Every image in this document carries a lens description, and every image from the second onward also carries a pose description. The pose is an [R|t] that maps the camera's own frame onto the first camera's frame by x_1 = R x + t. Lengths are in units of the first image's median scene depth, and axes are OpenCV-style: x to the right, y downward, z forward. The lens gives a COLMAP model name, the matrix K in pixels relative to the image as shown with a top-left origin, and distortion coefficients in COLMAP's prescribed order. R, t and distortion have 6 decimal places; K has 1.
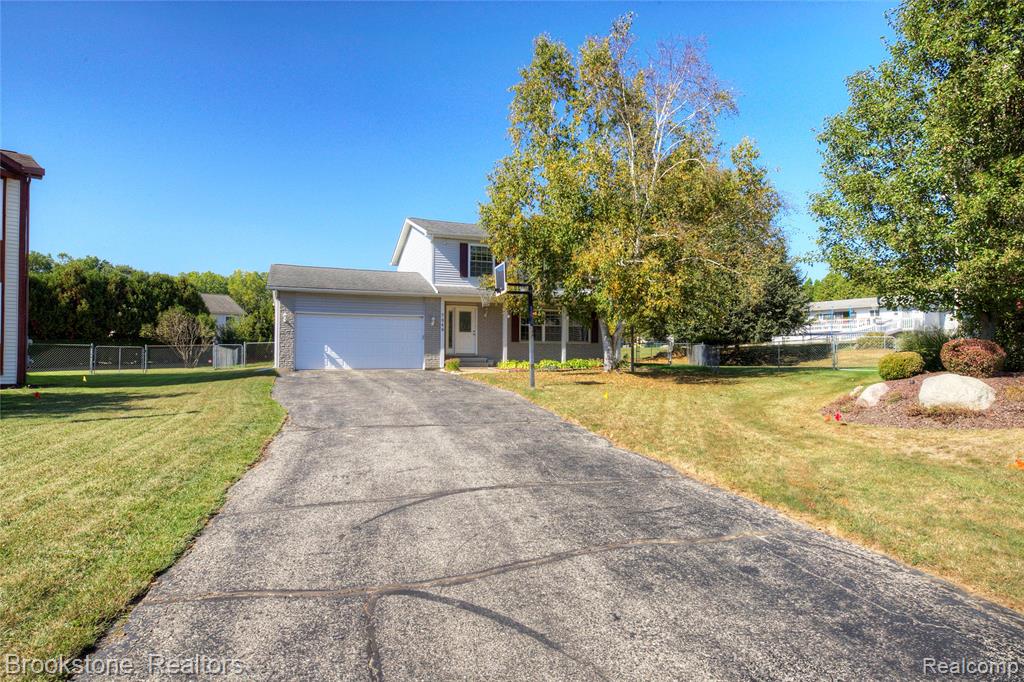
lens RADIAL K [[568.9, 0, 516.5], [0, 568.9, 341.8], [0, 0, 1]] dist [0.000110, 0.000371]
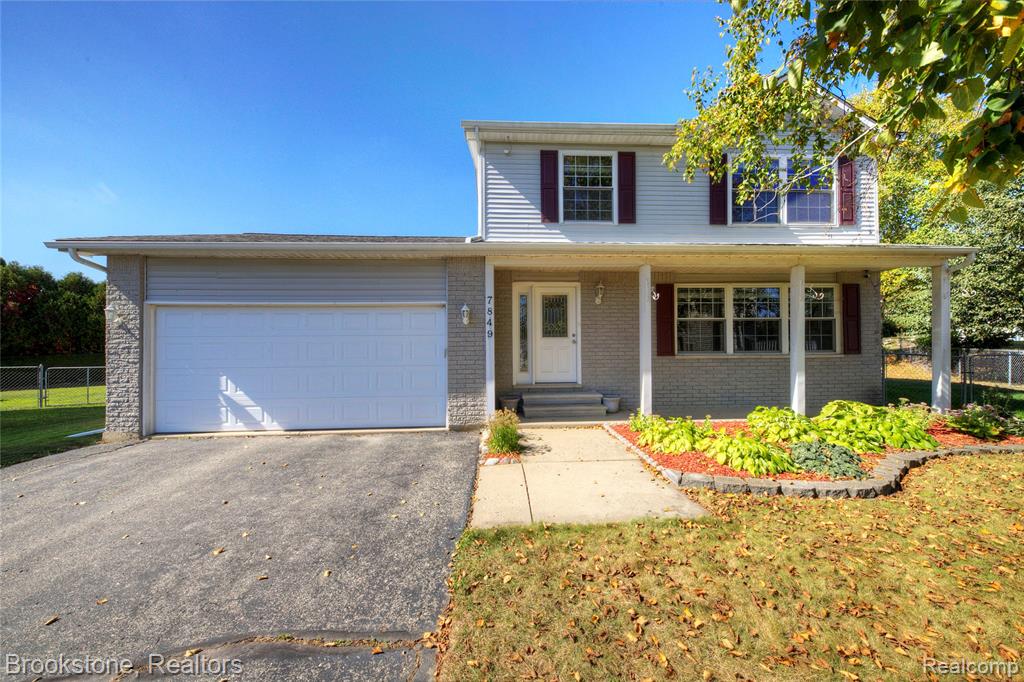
lens RADIAL K [[352.5, 0, 512.3], [0, 352.5, 345.5], [0, 0, 1]] dist [0.012131, -0.006756]
pose [[0.948729, -0.016866, -0.315639, -0.032896], [0.021333, 0.999715, 0.010704, -0.015131], [0.315369, -0.016889, 0.948819, 0.755585]]
